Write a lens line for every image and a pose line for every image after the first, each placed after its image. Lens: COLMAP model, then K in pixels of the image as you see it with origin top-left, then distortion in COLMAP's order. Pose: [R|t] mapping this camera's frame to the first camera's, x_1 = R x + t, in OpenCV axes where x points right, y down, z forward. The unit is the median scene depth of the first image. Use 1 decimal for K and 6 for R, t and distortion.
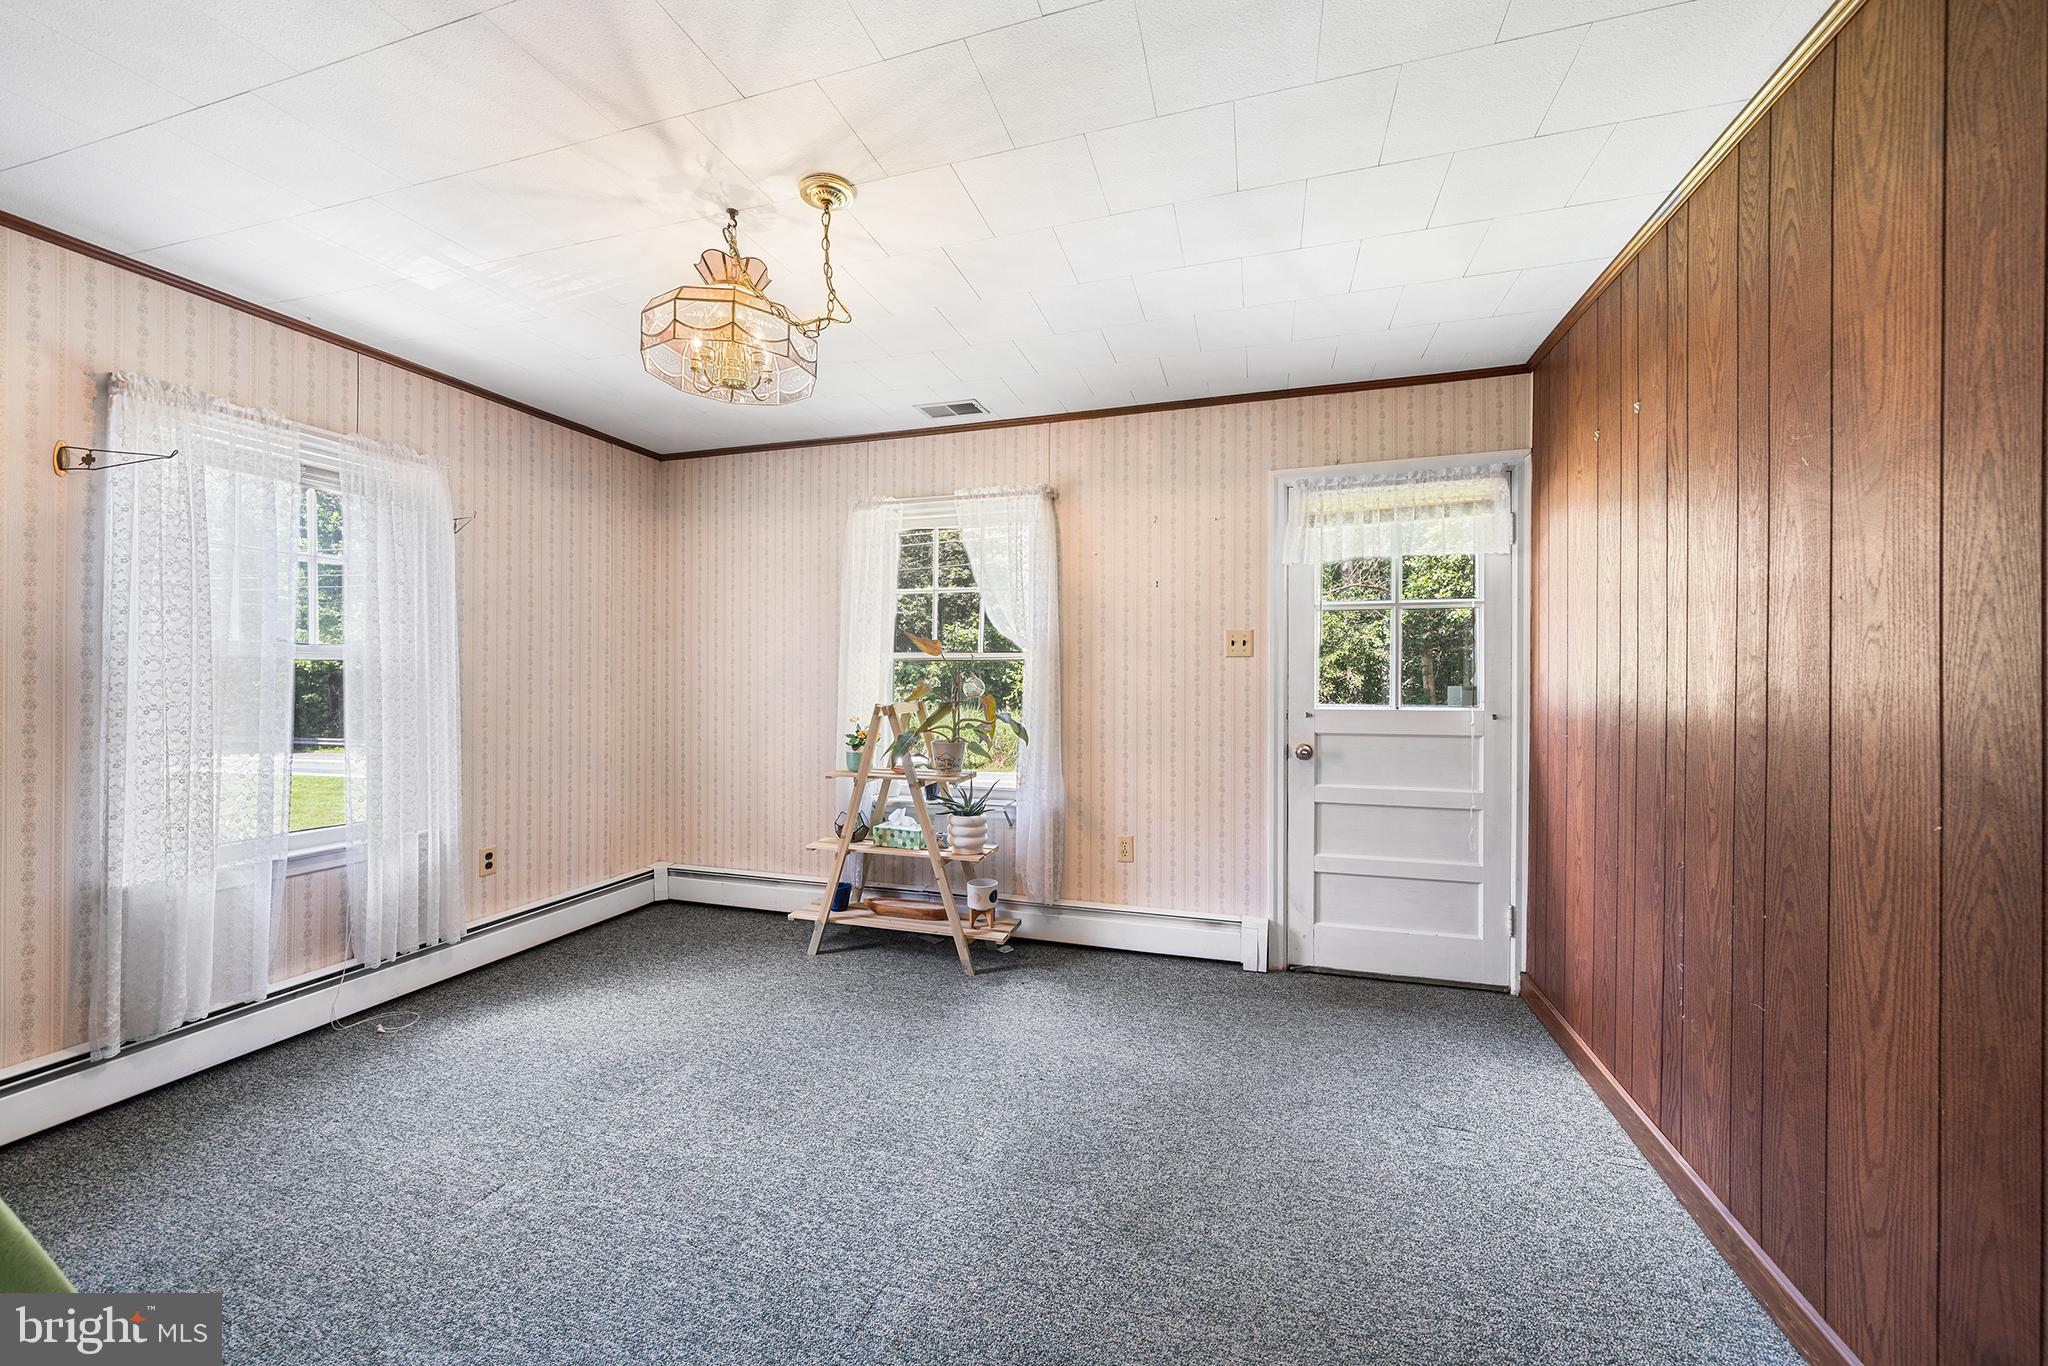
lens RADIAL K [[763.8, 0, 1023.9], [0, 763.8, 687.0], [0, 0, 1]] dist [-0.001092, -0.000144]
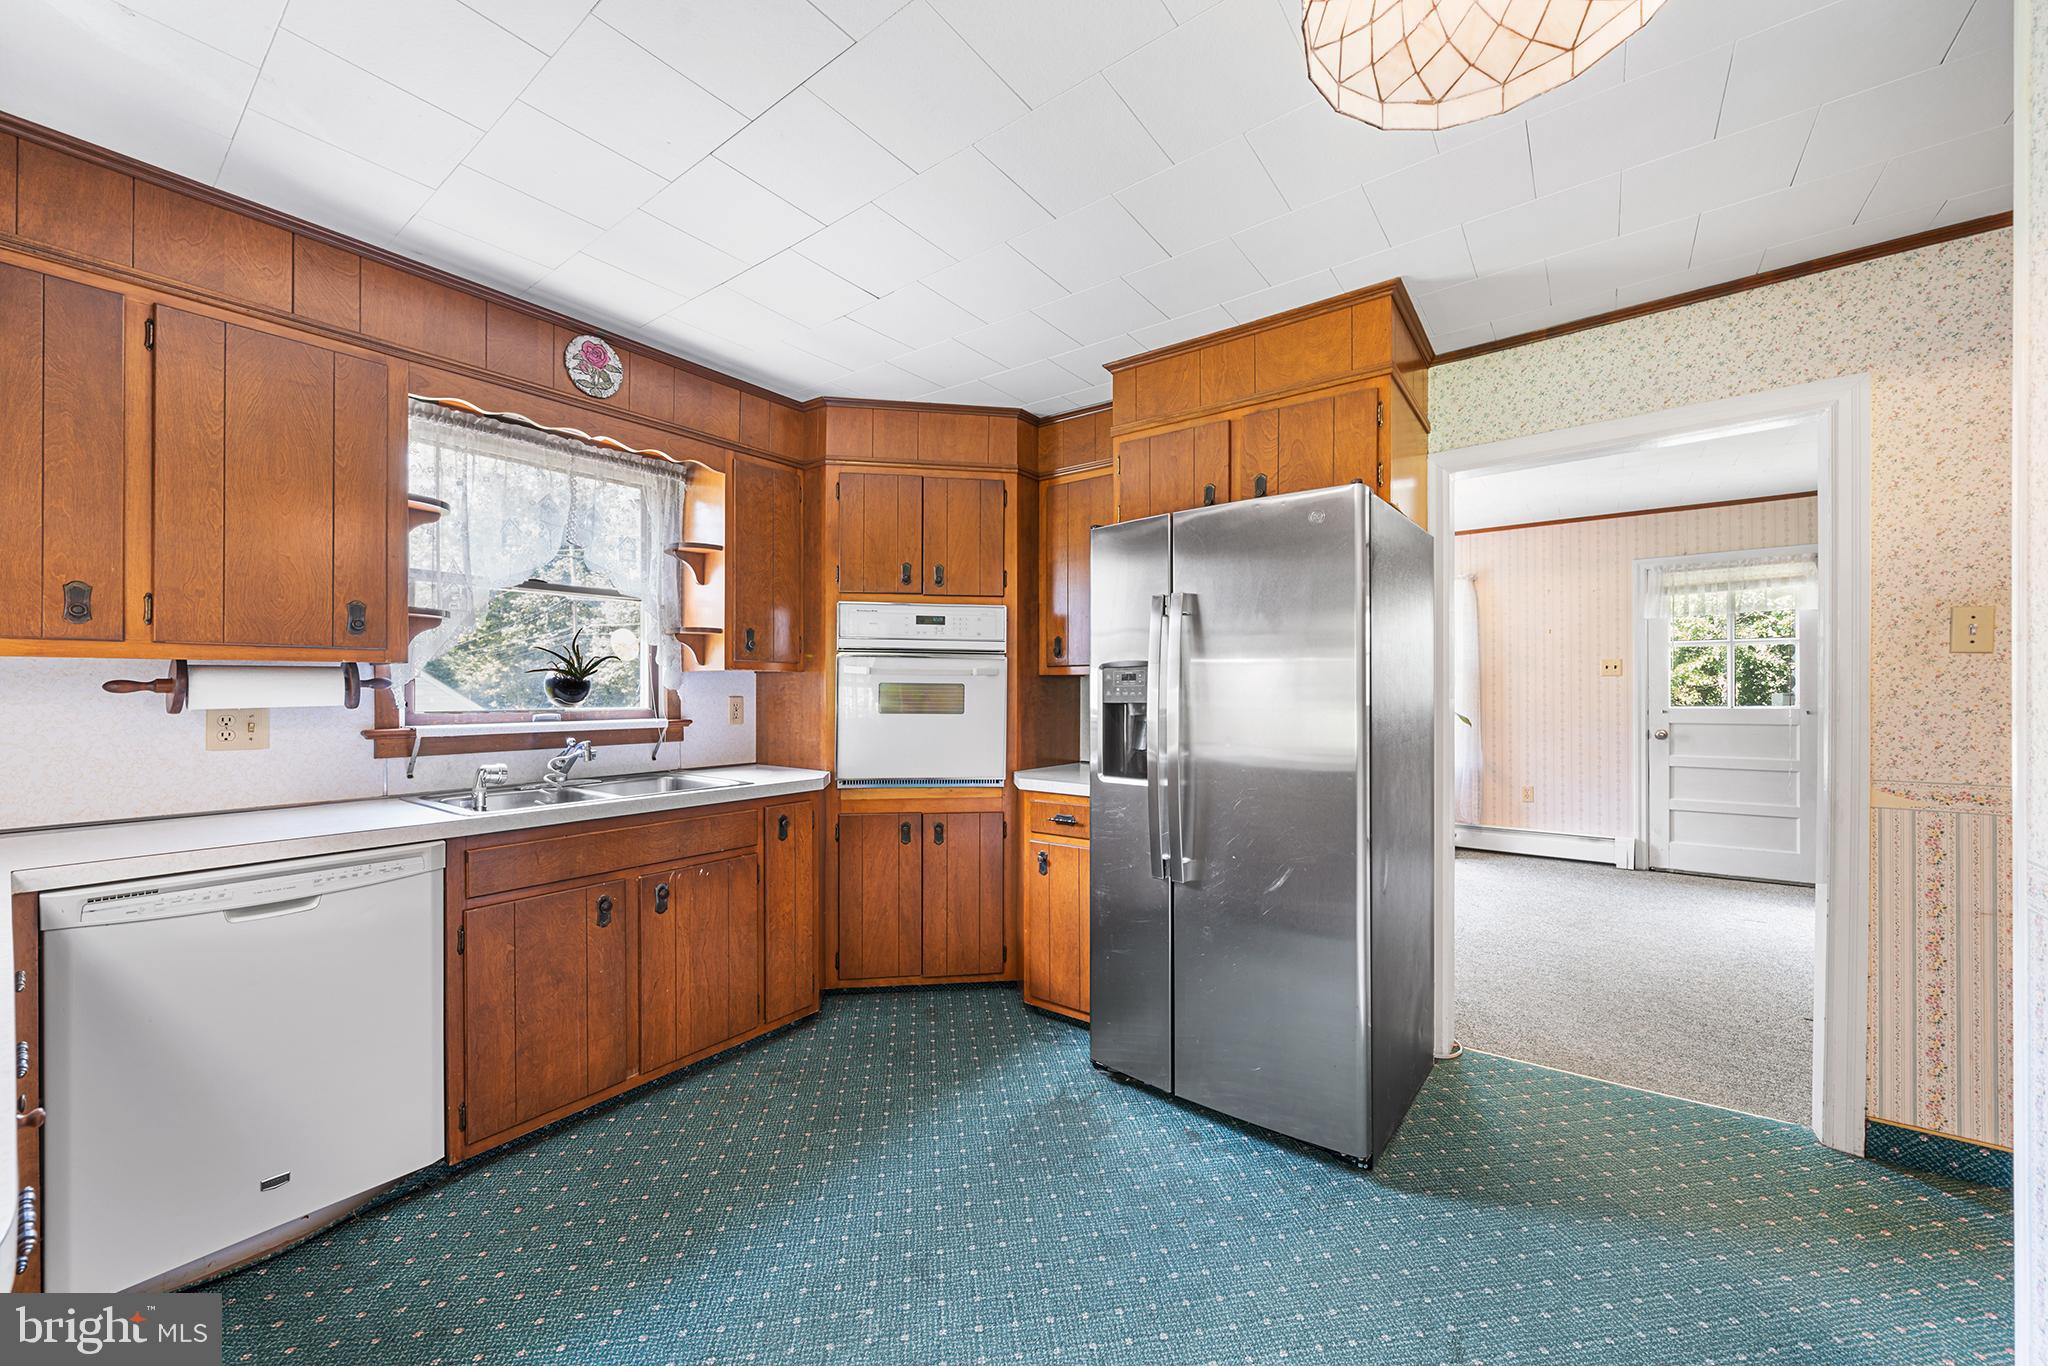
lens RADIAL K [[762.9, 0, 1026.4], [0, 762.9, 689.5], [0, 0, 1]] dist [-0.001386, -0.000097]
pose [[0.942242, -0.004503, -0.334903, -0.348134], [0.001717, 0.999961, -0.008613, 0.001519], [0.334928, 0.007541, 0.942213, -0.944247]]
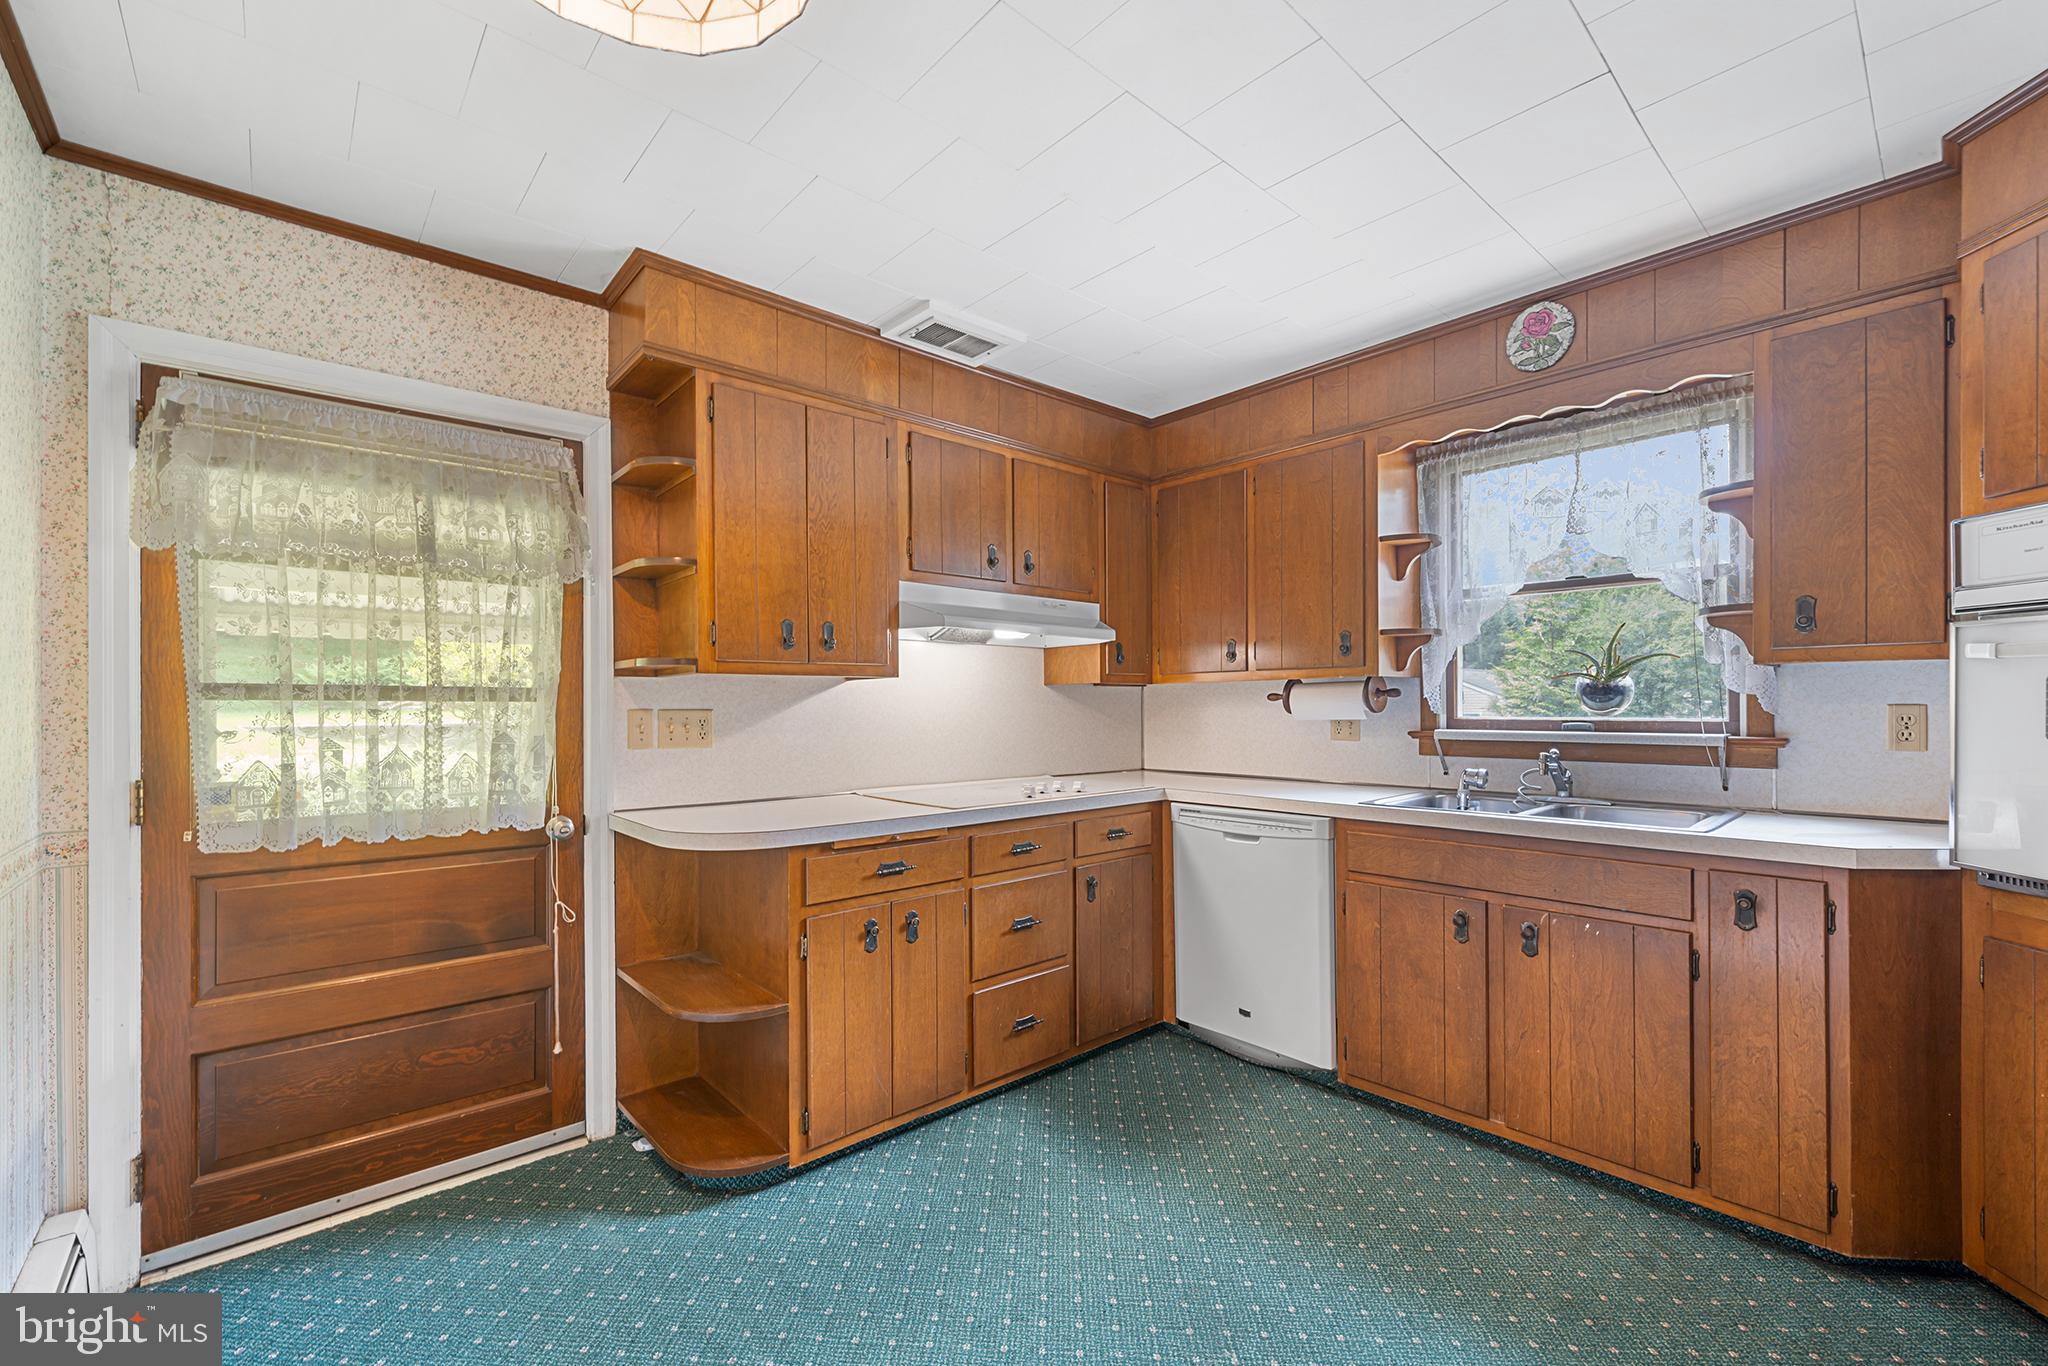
lens RADIAL K [[848.9, 0, 1016.3], [0, 848.9, 708.2], [0, 0, 1]] dist [-0.000431, -0.000324]
pose [[-0.522744, 0.001575, -0.852488, 2.480348], [-0.003278, 0.999987, 0.003857, 0.032497], [0.852483, 0.004811, -0.522732, 5.905261]]
